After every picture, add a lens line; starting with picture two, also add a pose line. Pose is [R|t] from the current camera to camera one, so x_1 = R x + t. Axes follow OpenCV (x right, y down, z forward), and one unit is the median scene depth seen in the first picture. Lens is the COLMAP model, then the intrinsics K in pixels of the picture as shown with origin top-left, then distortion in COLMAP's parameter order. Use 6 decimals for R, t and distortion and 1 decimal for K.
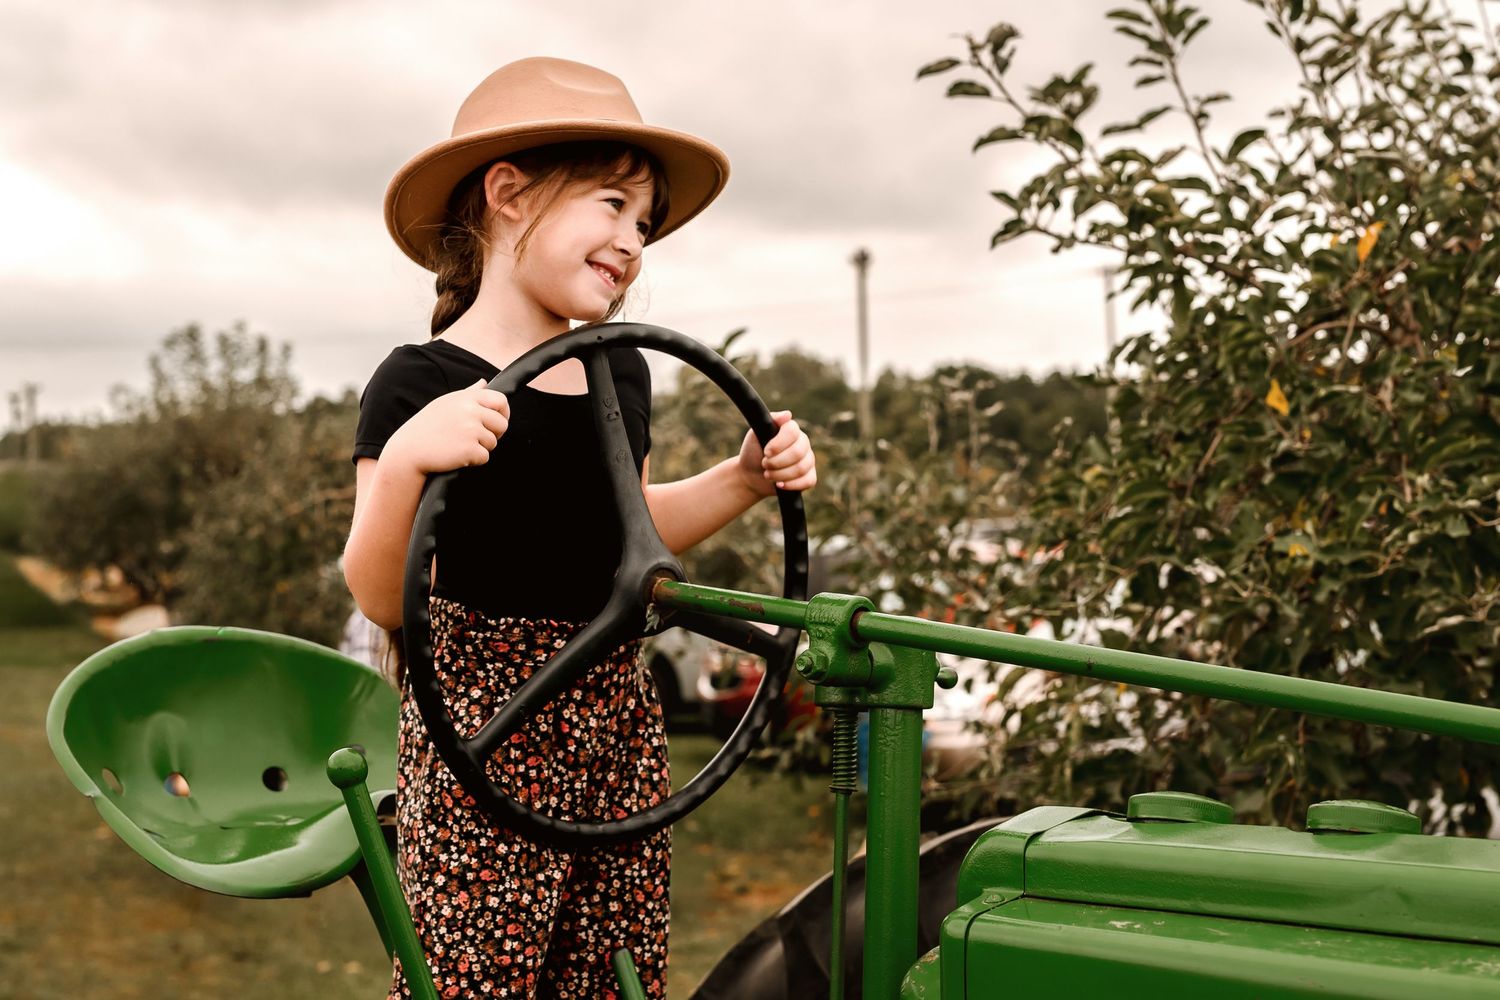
lens RADIAL K [[2731.6, 0, 691.4], [0, 2731.6, 544.6], [0, 0, 1]] dist [0.006547, -0.199270]
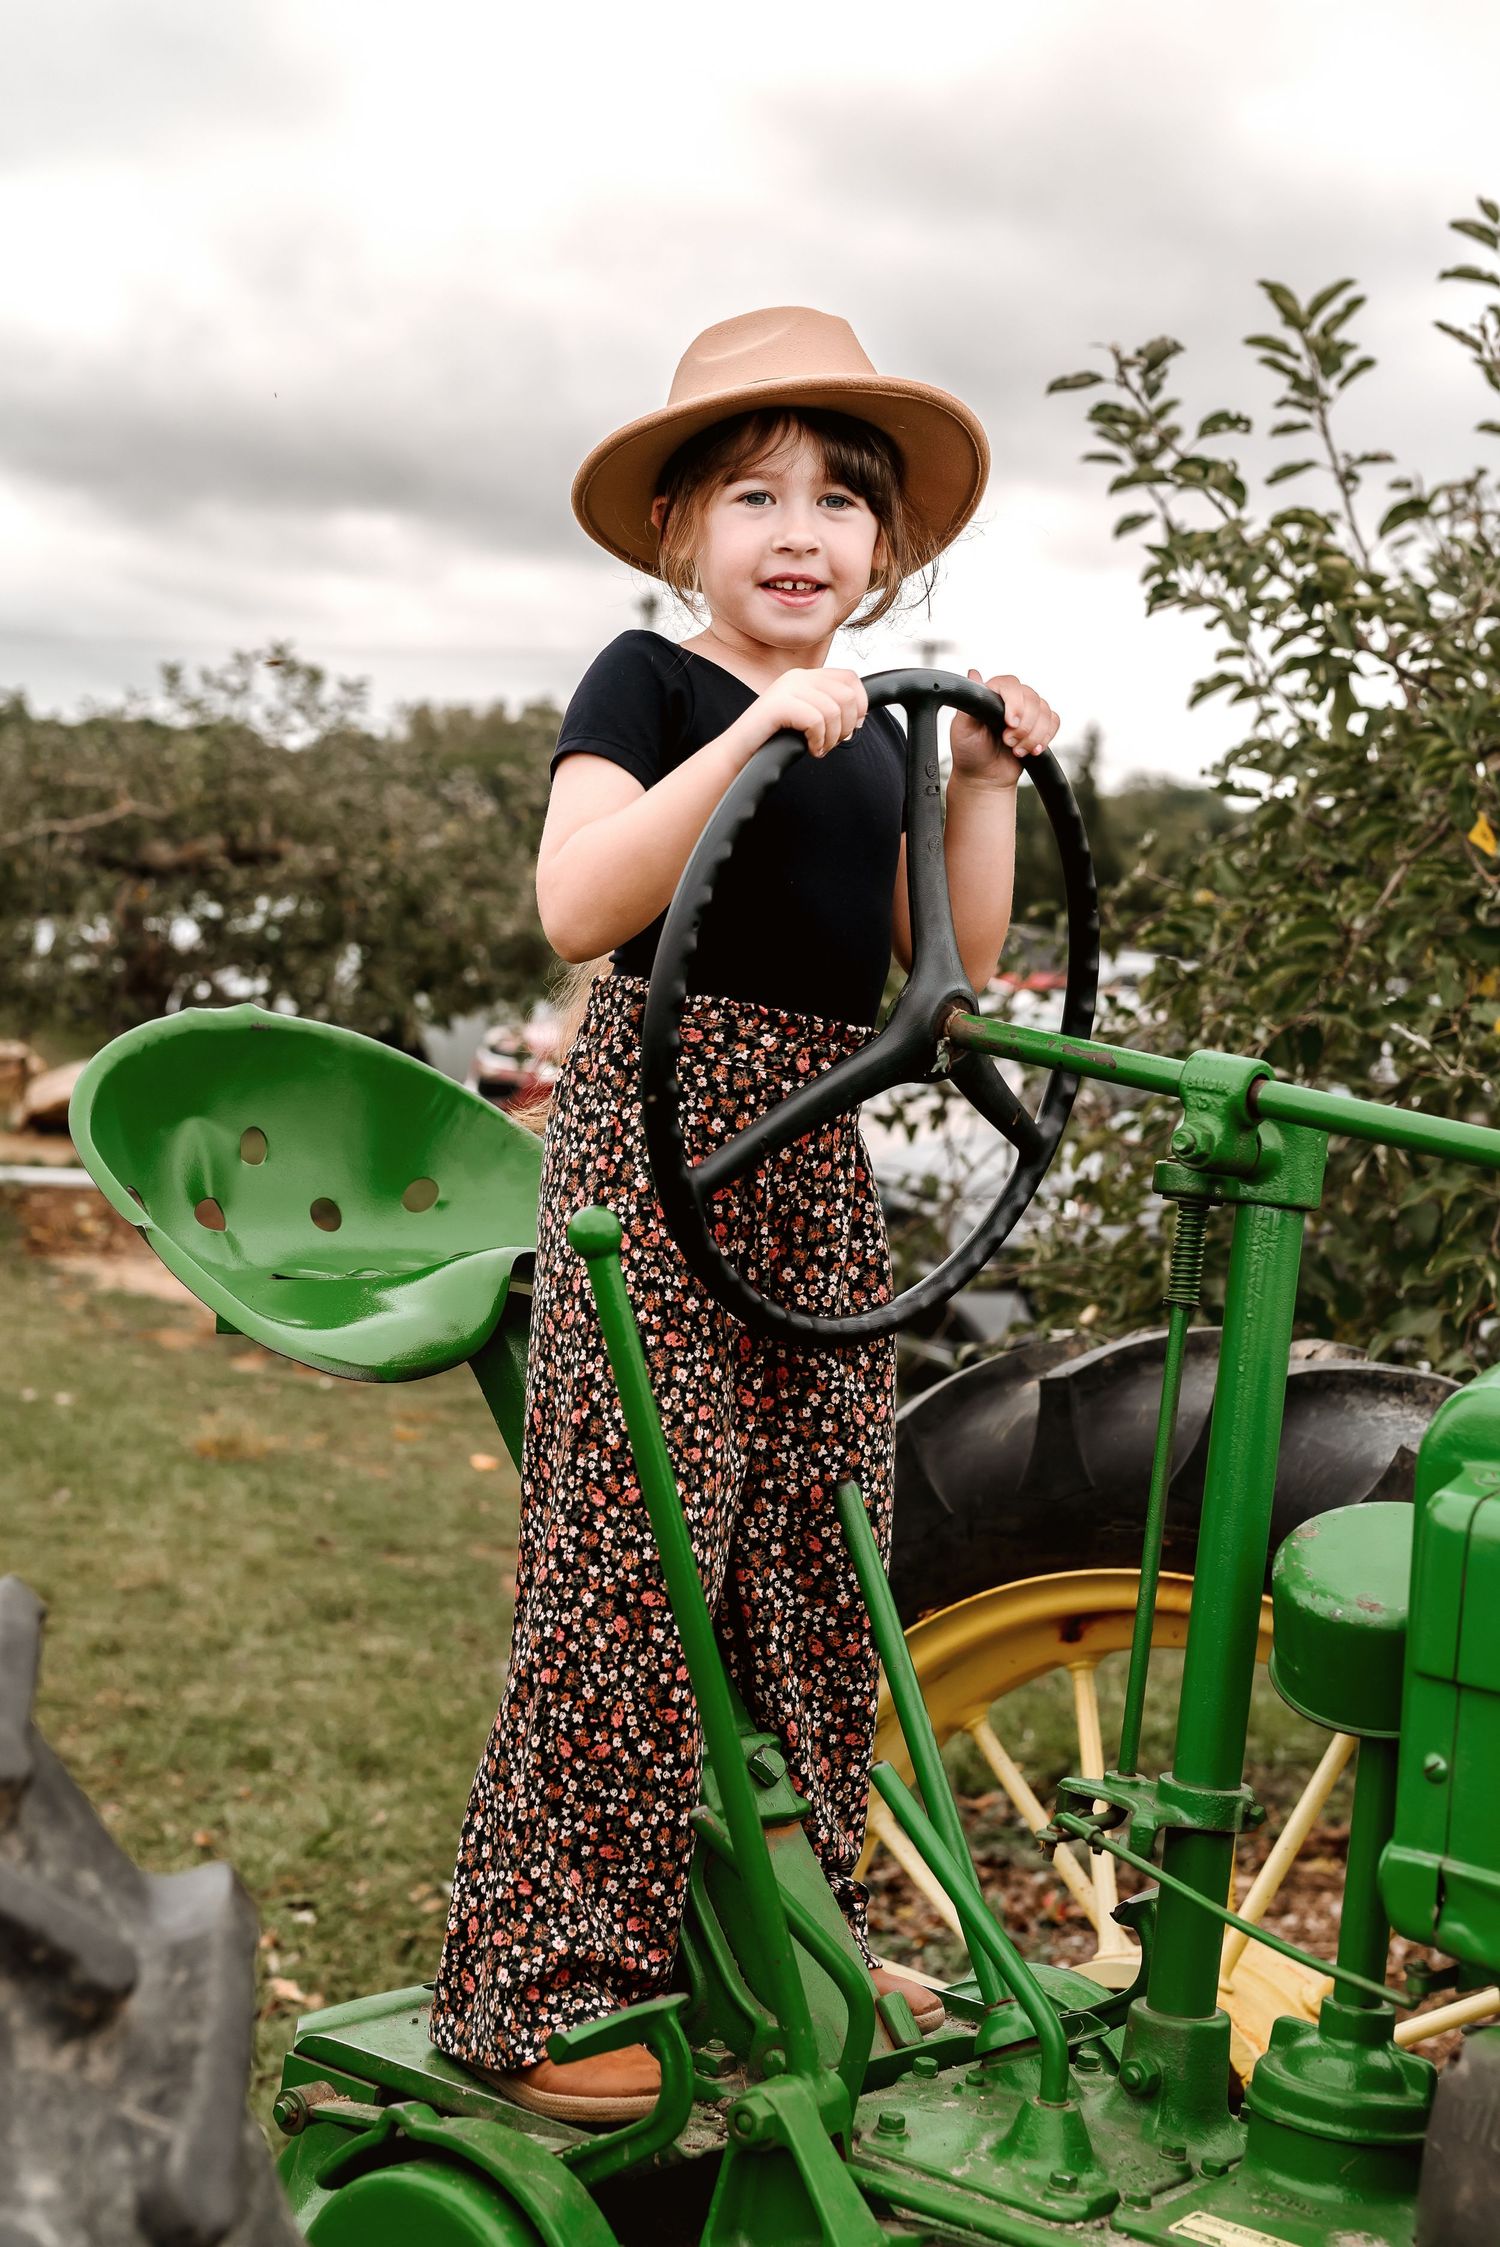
lens RADIAL K [[3167.8, 0, 750.0], [0, 3167.8, 1123.5], [0, 0, 1]] dist [-0.016489, -0.011752]
pose [[0.989791, 0.083465, 0.115533, -0.097316], [-0.090192, 0.994444, 0.054274, 0.000802], [-0.110361, -0.064140, 0.991820, 0.072495]]
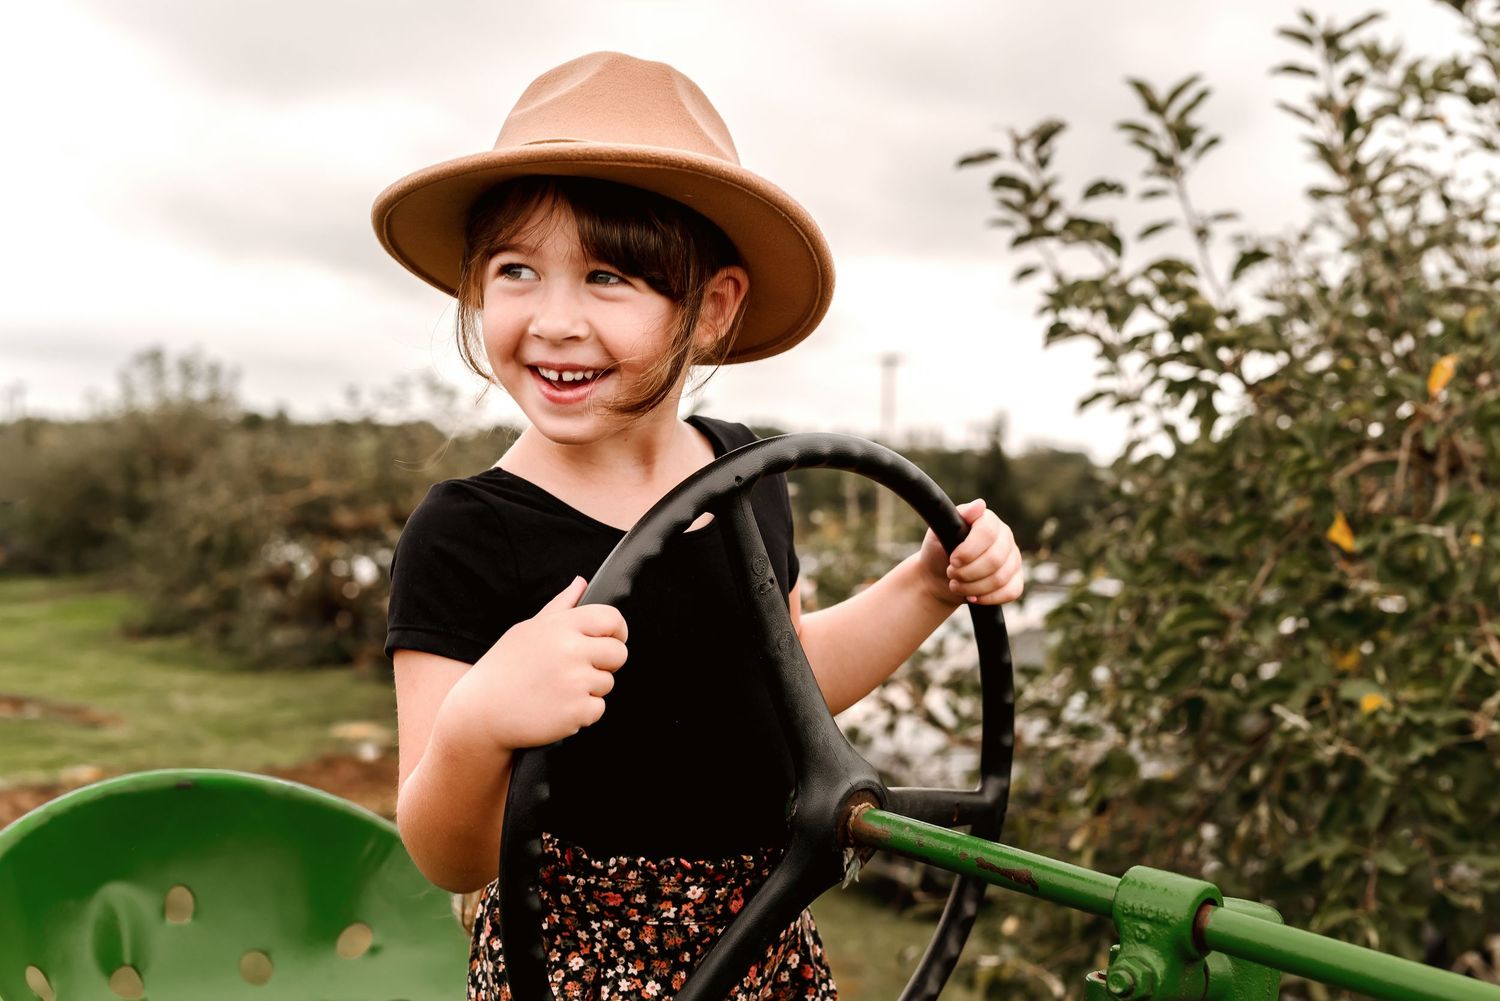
lens RADIAL K [[2114.7, 0, 790.4], [0, 2114.7, 531.7], [0, 0, 1]] dist [-0.016489, -0.011752]
pose [[0.990828, 0.069189, 0.116072, -0.054931], [-0.067990, 0.997584, -0.014257, -0.028427], [-0.116778, 0.006235, 0.993138, 0.274333]]
